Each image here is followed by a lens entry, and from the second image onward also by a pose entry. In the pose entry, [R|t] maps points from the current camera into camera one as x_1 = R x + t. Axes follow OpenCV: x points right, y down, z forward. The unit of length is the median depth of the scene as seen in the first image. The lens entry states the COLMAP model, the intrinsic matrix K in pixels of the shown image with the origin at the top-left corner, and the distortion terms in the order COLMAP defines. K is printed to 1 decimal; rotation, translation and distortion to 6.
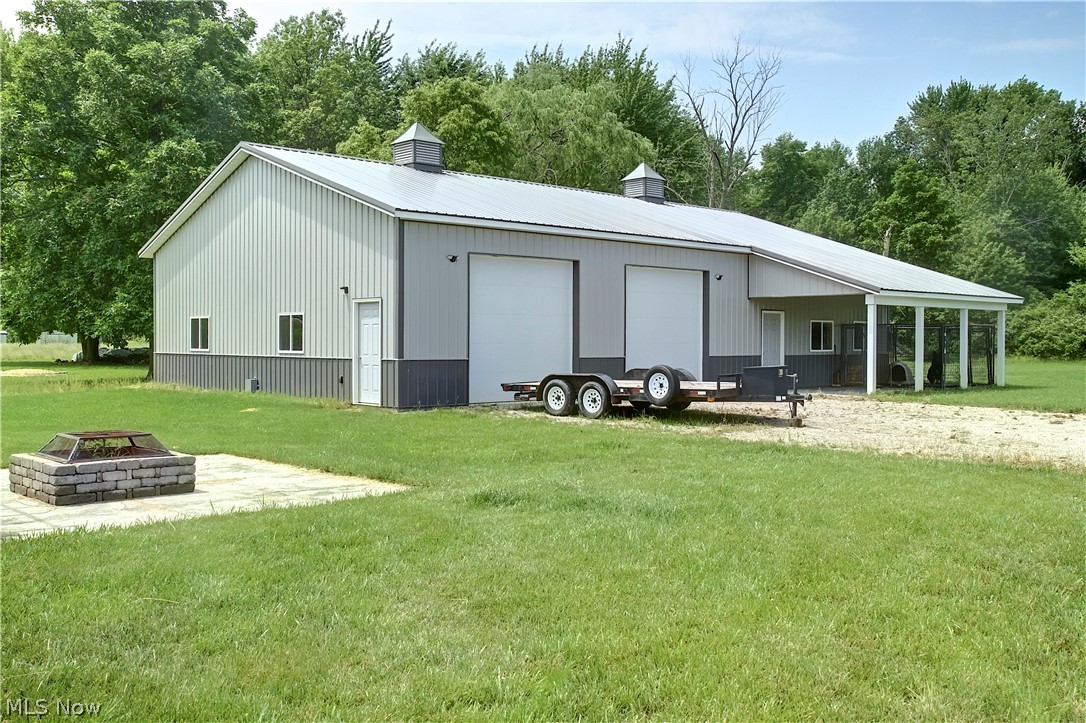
lens RADIAL K [[1857.2, 0, 543.1], [0, 1857.2, 362.1], [0, 0, 1]] dist [-0.011655, 0.000000]
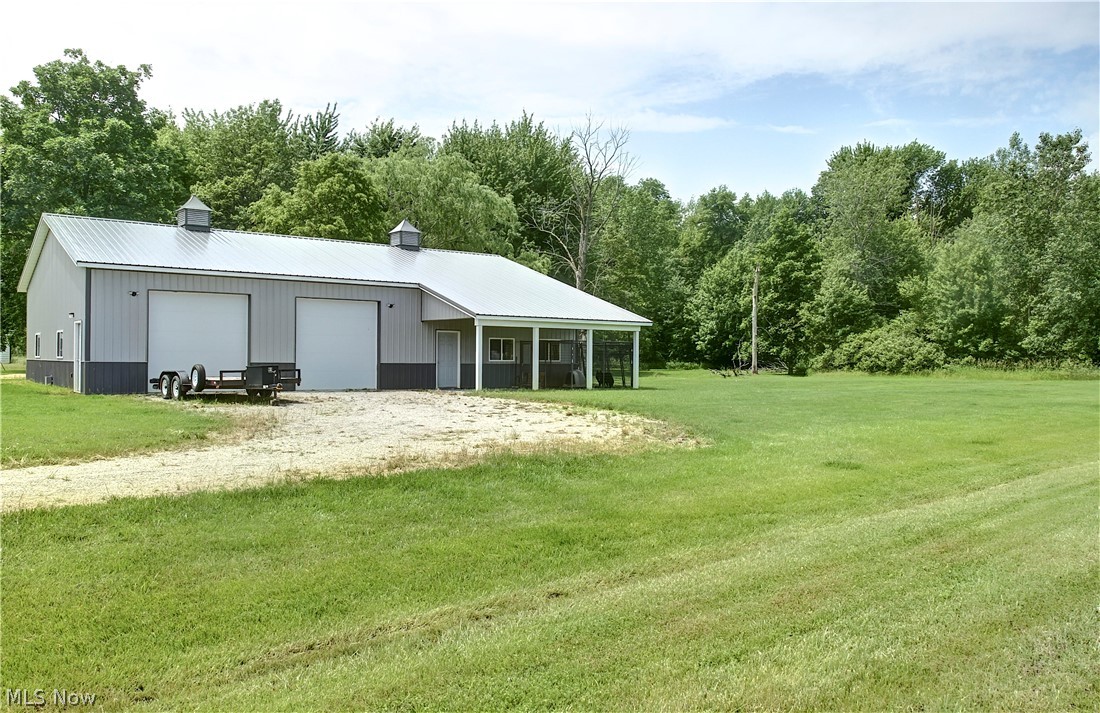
lens RADIAL K [[1701.0, 0, 549.6], [0, 1701.0, 358.6], [0, 0, 1]] dist [-0.182465, 0.000000]
pose [[0.992830, 0.005416, -0.119413, 0.247449], [-0.007073, 0.999884, -0.013456, 0.006443], [0.119326, 0.014204, 0.992753, -0.159941]]
